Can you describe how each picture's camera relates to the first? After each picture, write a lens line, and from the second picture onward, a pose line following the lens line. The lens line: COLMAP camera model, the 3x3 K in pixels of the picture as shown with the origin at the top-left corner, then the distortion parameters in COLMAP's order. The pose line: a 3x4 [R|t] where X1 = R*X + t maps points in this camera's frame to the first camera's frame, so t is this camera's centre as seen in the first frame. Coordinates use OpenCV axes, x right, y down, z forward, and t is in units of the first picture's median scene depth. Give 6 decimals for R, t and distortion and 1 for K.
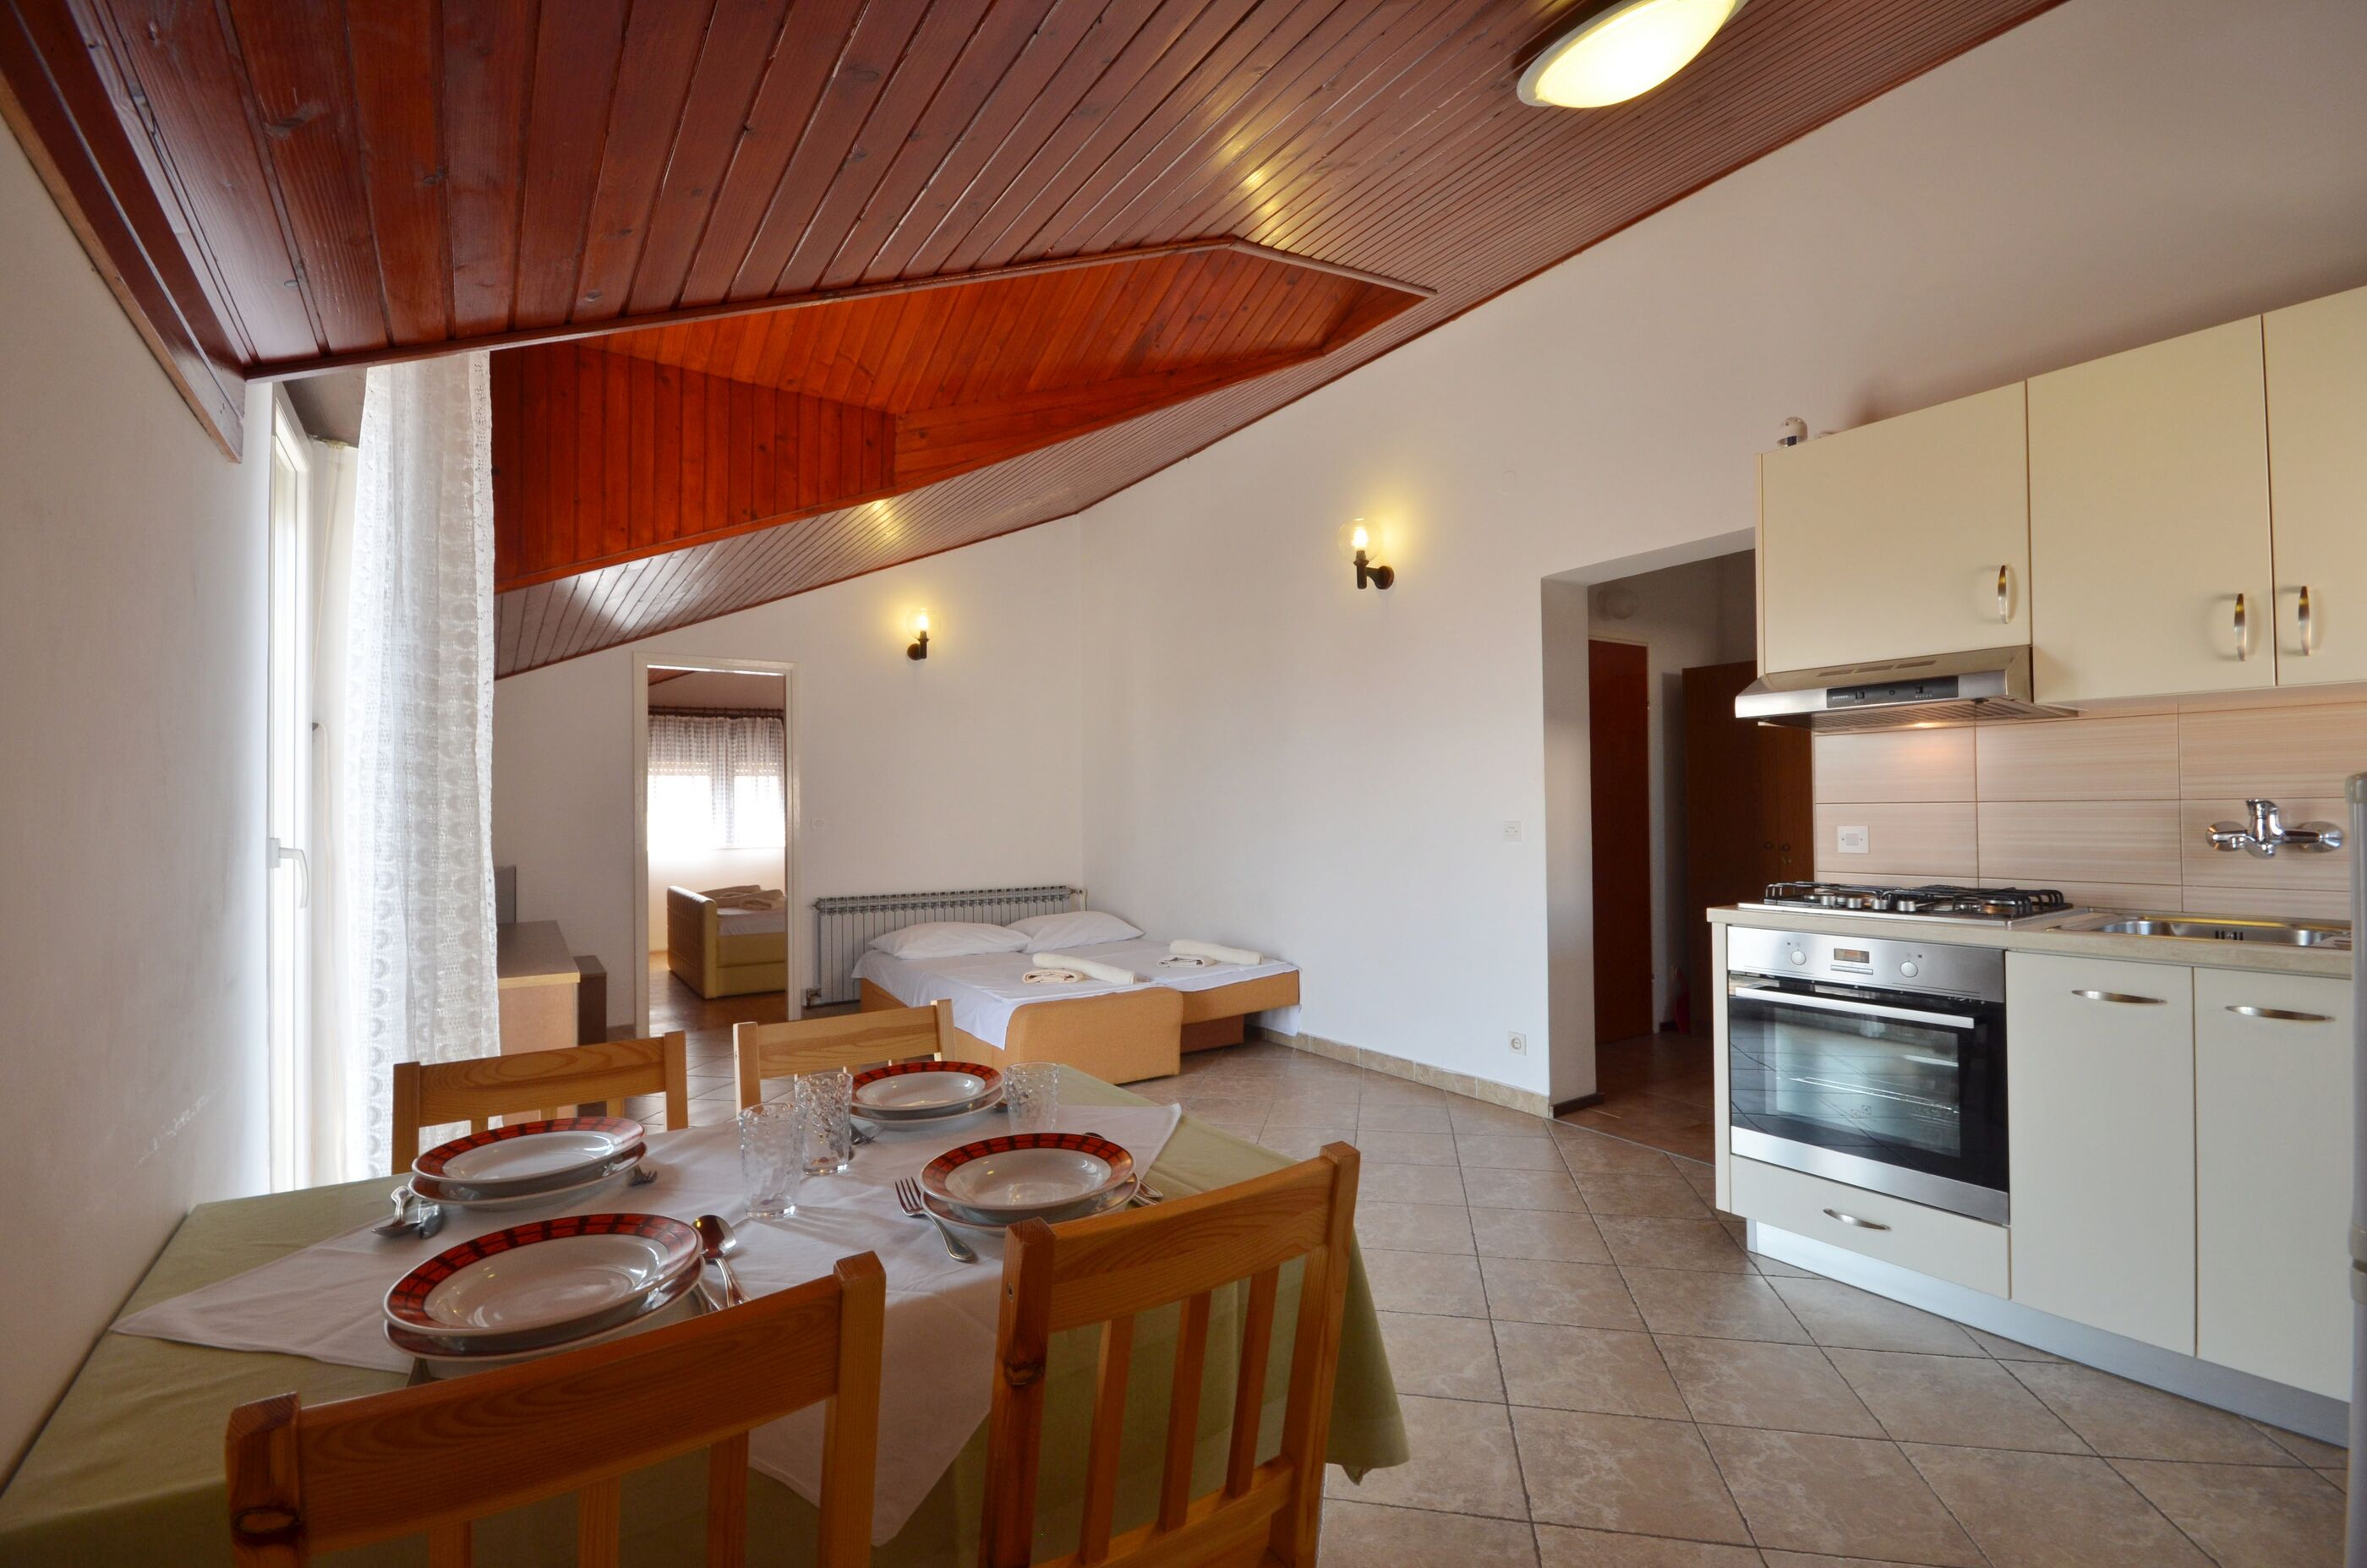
lens RADIAL K [[1033.0, 0, 1183.3], [0, 1033.0, 793.6], [0, 0, 1]] dist [0.010468, -0.011494]
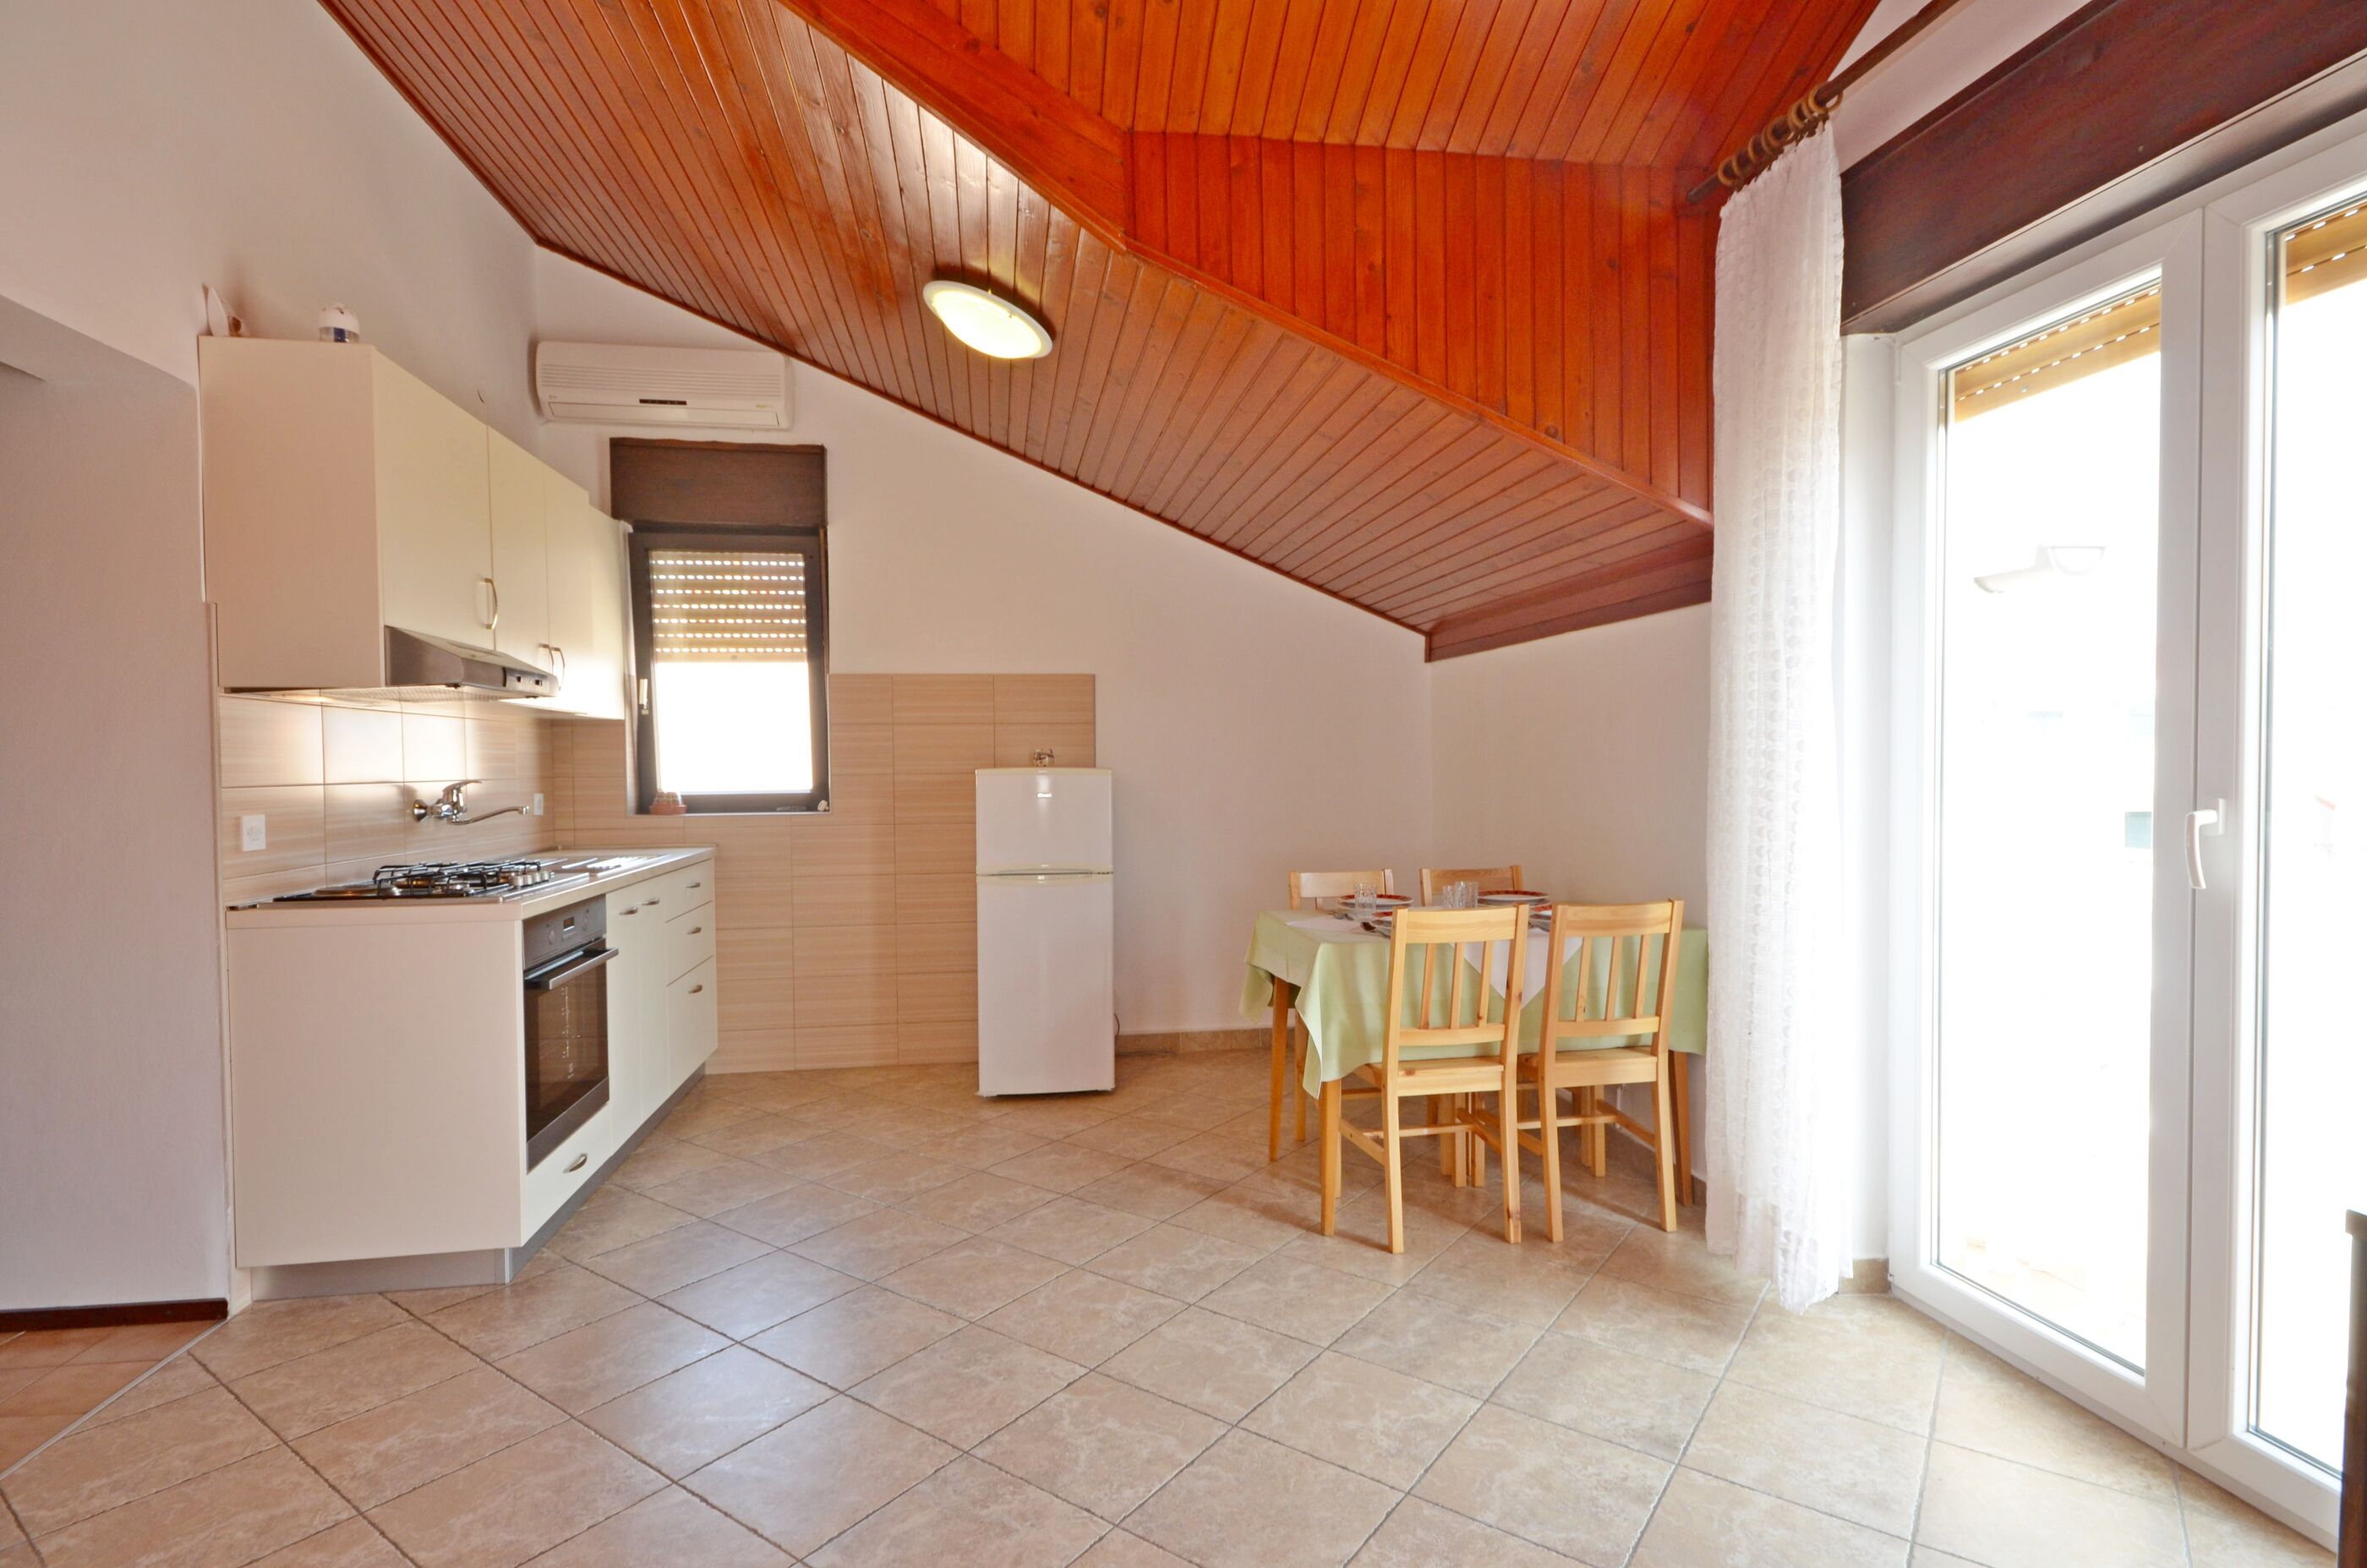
lens RADIAL K [[1166.1, 0, 1188.8], [0, 1166.1, 789.3], [0, 0, 1]] dist [0.002268, -0.000408]
pose [[-0.907276, 0.012497, 0.420351, -0.448380], [0.014984, 0.999884, 0.002614, 0.022645], [-0.420270, 0.008670, -0.907358, 1.791983]]
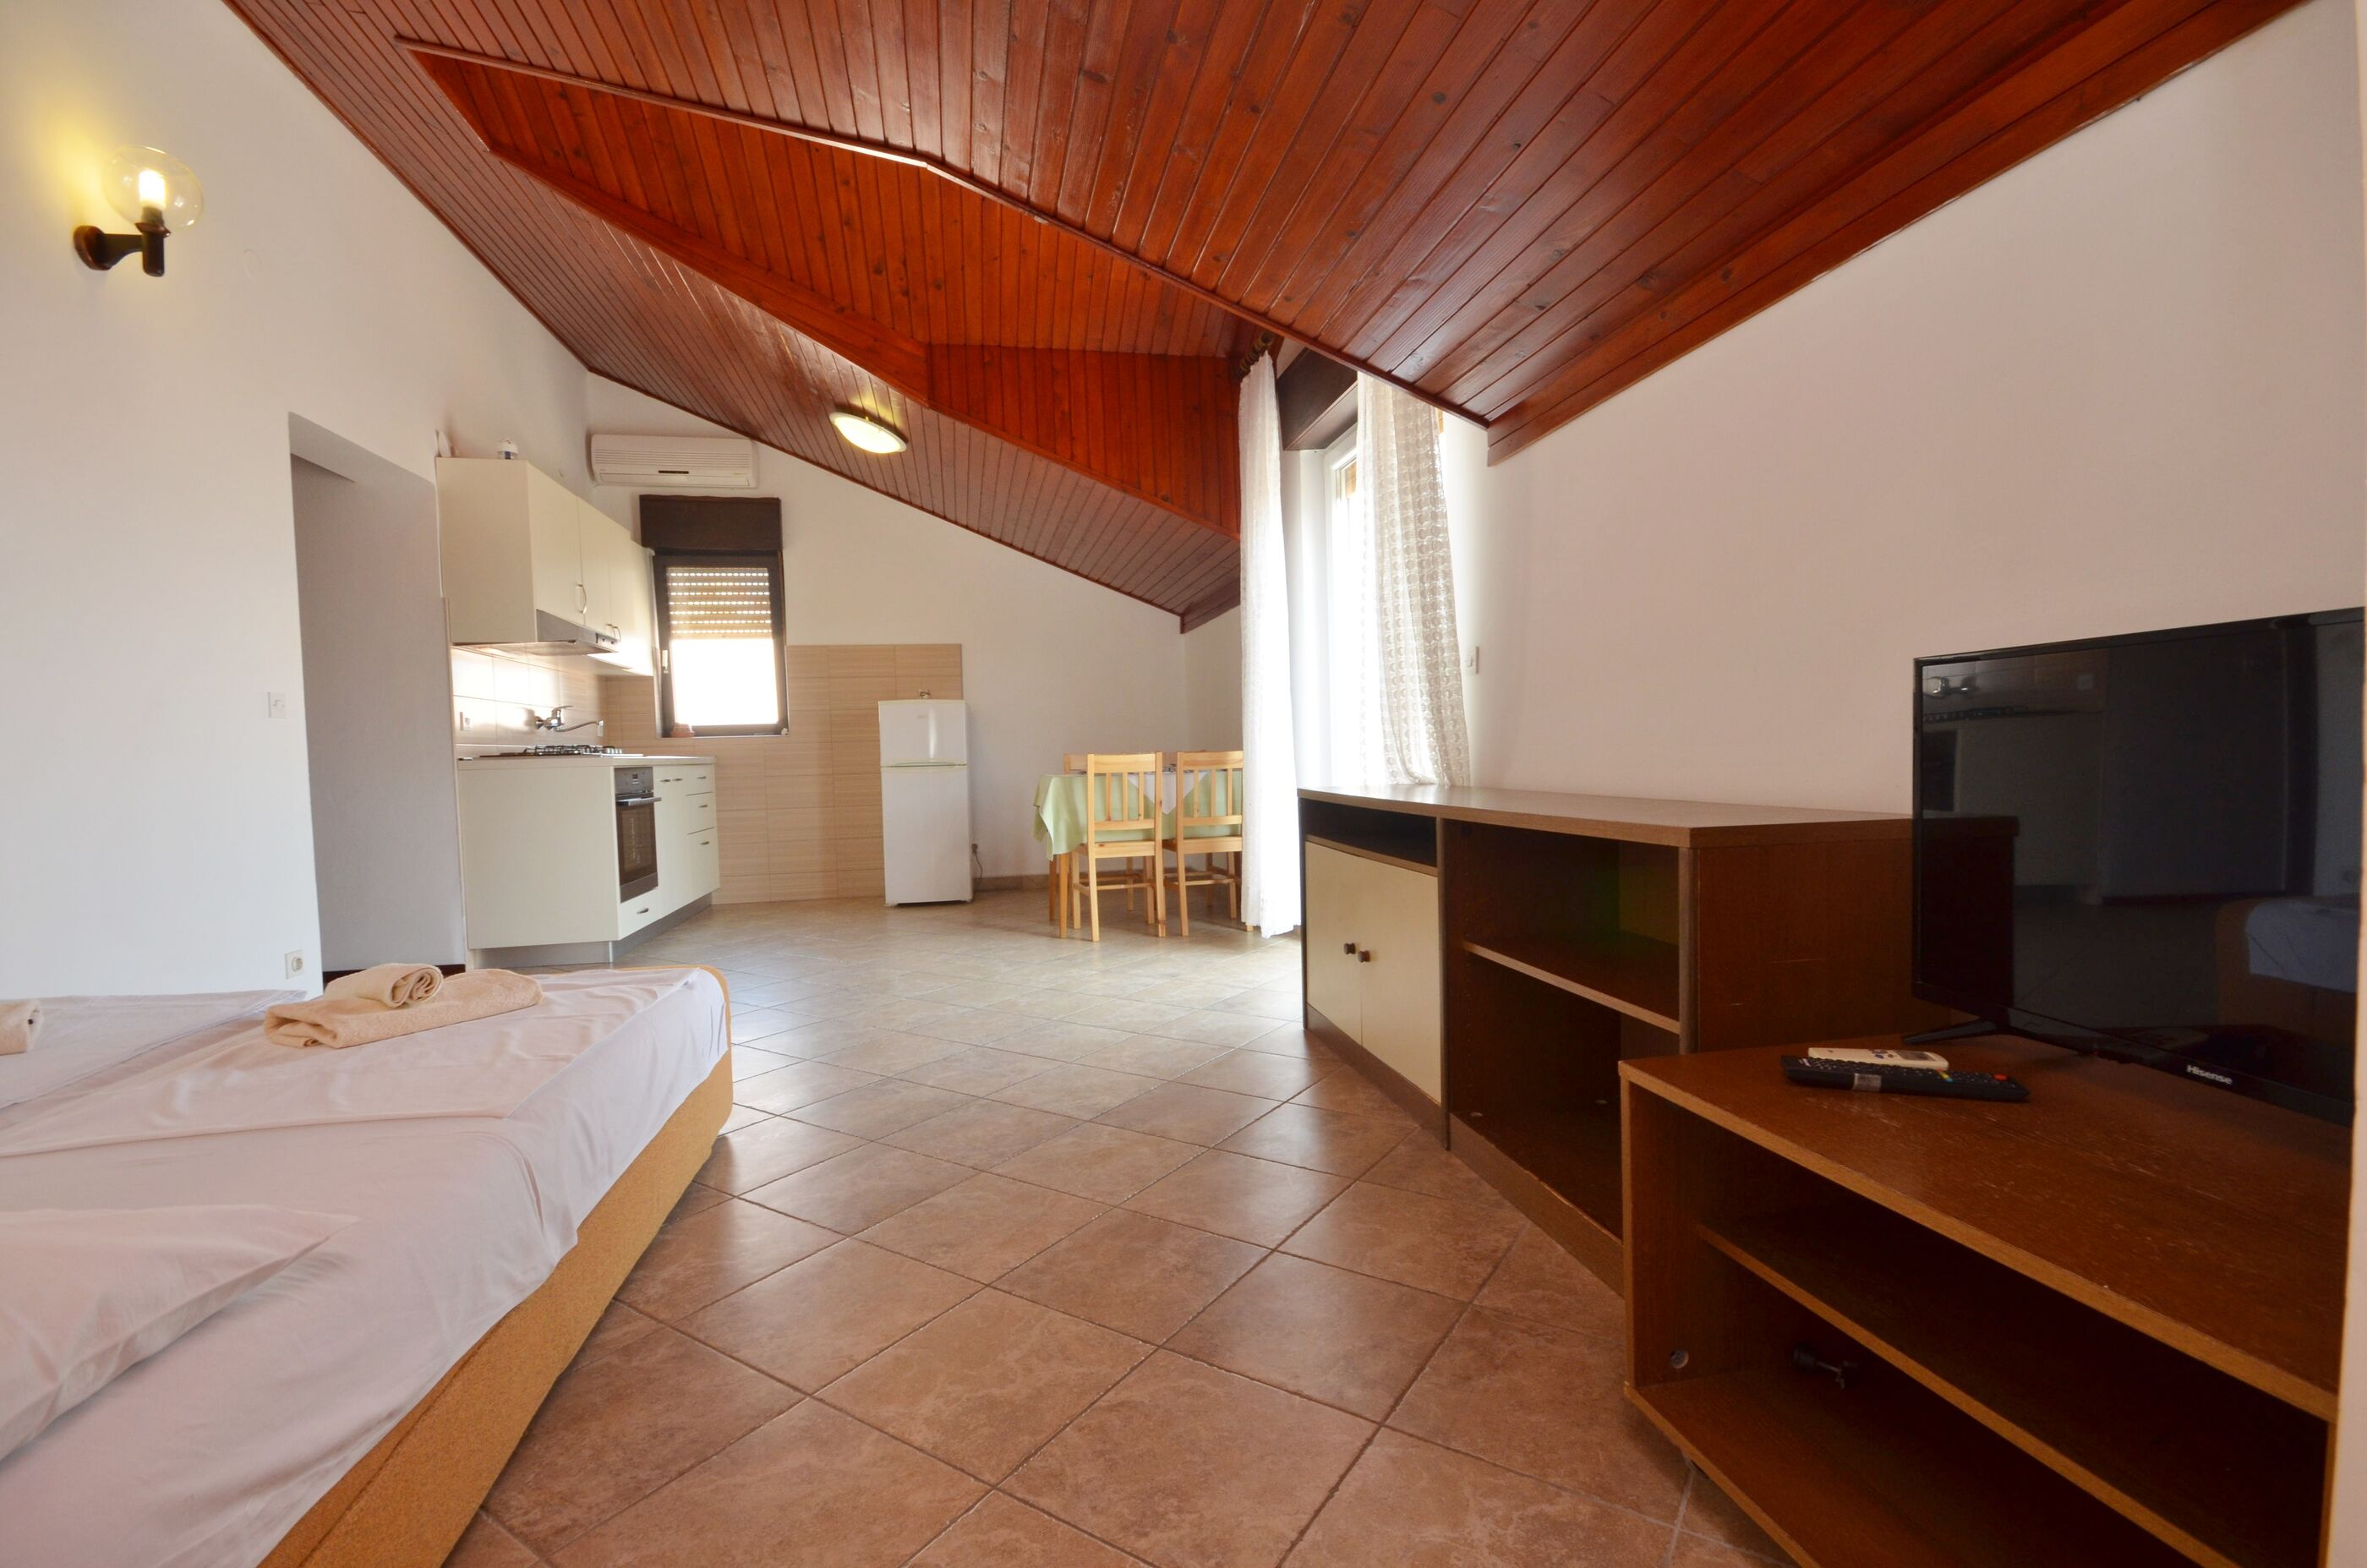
lens RADIAL K [[1052.1, 0, 1183.5], [0, 1052.1, 784.0], [0, 0, 1]] dist [0.000039, 0.000025]
pose [[-0.923489, 0.028282, 0.382582, -1.034345], [0.035755, 0.999283, 0.012437, 0.178649], [-0.381956, 0.025165, -0.923838, 2.373732]]
